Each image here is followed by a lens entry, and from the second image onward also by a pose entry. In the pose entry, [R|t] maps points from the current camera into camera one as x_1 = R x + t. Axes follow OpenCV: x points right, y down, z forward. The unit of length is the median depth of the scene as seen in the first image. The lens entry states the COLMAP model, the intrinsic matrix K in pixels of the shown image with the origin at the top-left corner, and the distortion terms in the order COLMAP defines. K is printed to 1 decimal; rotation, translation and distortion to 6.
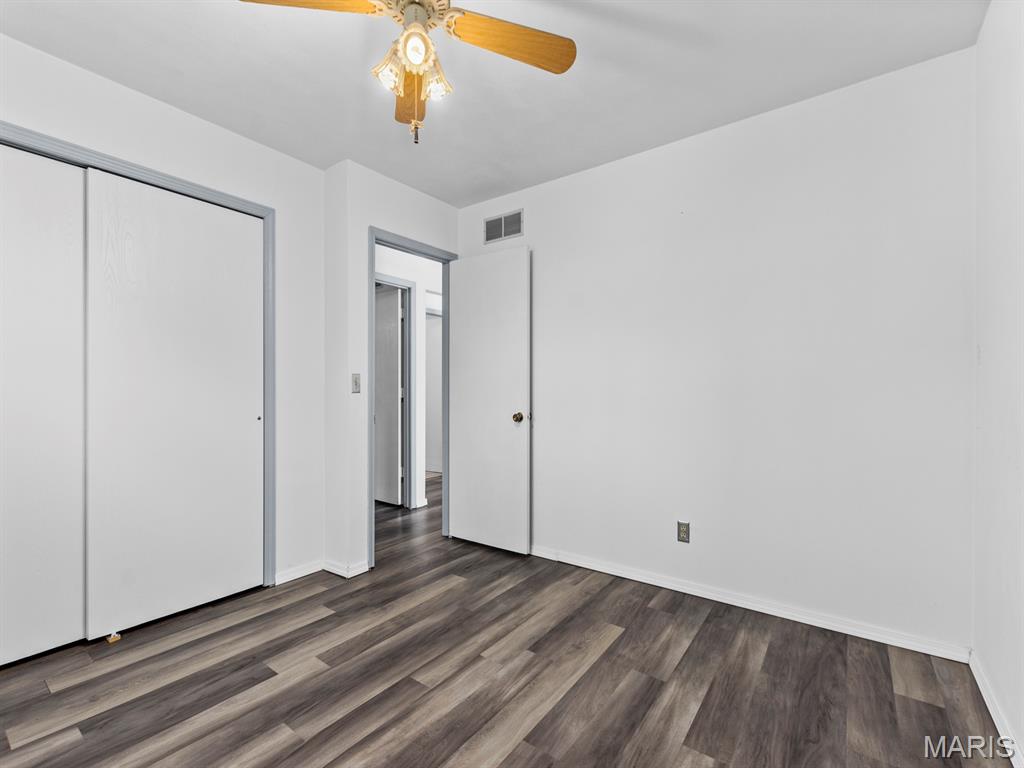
lens RADIAL K [[447.1, 0, 515.2], [0, 447.1, 400.2], [0, 0, 1]] dist [0.004104, 0.000366]
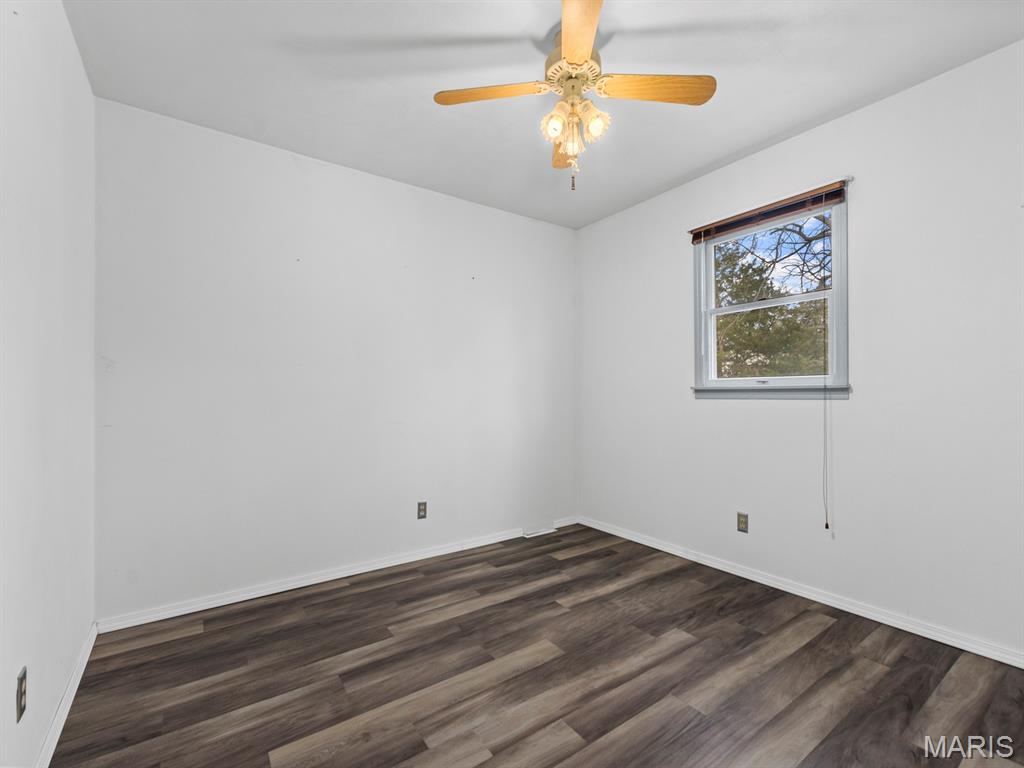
lens RADIAL K [[447.1, 0, 515.2], [0, 447.1, 400.2], [0, 0, 1]] dist [0.004104, 0.000366]
pose [[-0.946611, -0.001564, 0.322373, -0.396427], [0.009877, 0.999378, 0.033851, -0.035307], [-0.322226, 0.035228, -0.946007, 1.894828]]
